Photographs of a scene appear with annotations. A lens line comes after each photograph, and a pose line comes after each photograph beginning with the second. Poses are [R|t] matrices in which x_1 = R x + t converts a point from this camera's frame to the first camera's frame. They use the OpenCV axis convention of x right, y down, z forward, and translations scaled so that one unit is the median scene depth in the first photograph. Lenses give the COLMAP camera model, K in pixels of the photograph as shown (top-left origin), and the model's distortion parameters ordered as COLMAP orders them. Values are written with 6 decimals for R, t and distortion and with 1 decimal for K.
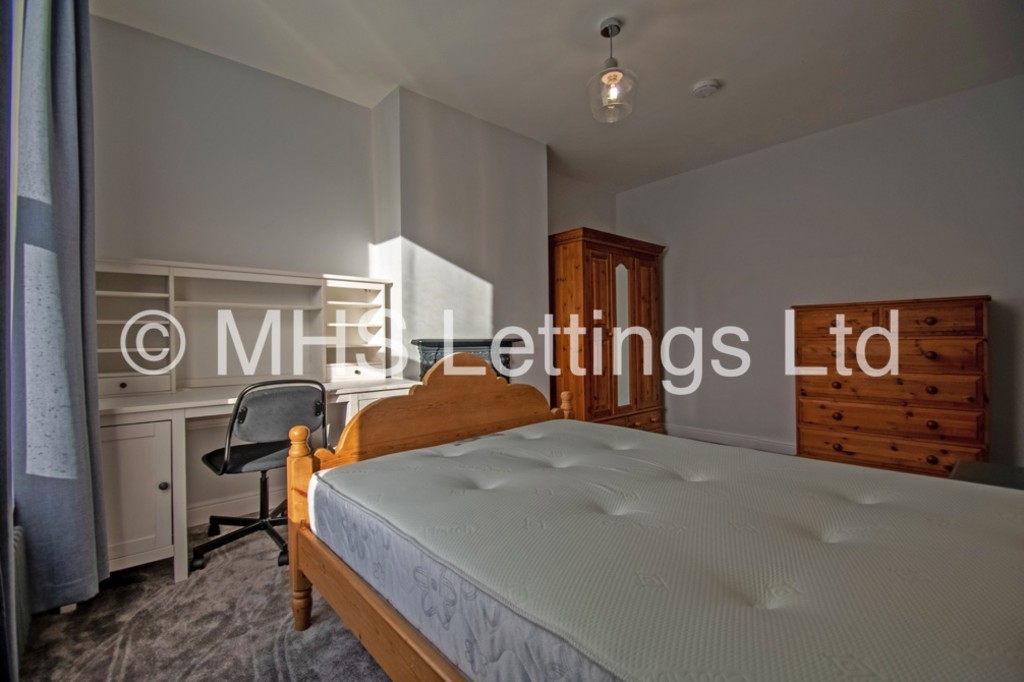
lens RADIAL K [[453.4, 0, 504.2], [0, 453.4, 341.0], [0, 0, 1]] dist [-0.003175, -0.000771]
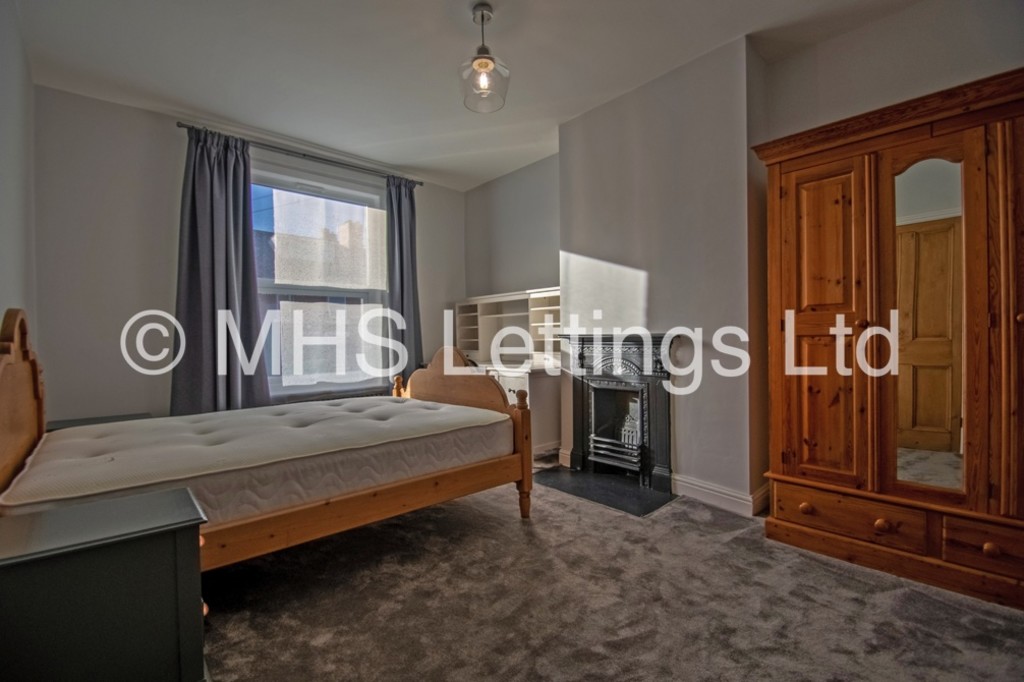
lens RADIAL K [[453.4, 0, 504.2], [0, 453.4, 341.0], [0, 0, 1]] dist [-0.003175, -0.000771]
pose [[0.019013, 0.011553, -0.999752, 0.905120], [0.002420, 0.999930, 0.011601, -0.002002], [0.999816, -0.002640, 0.018984, 0.772233]]
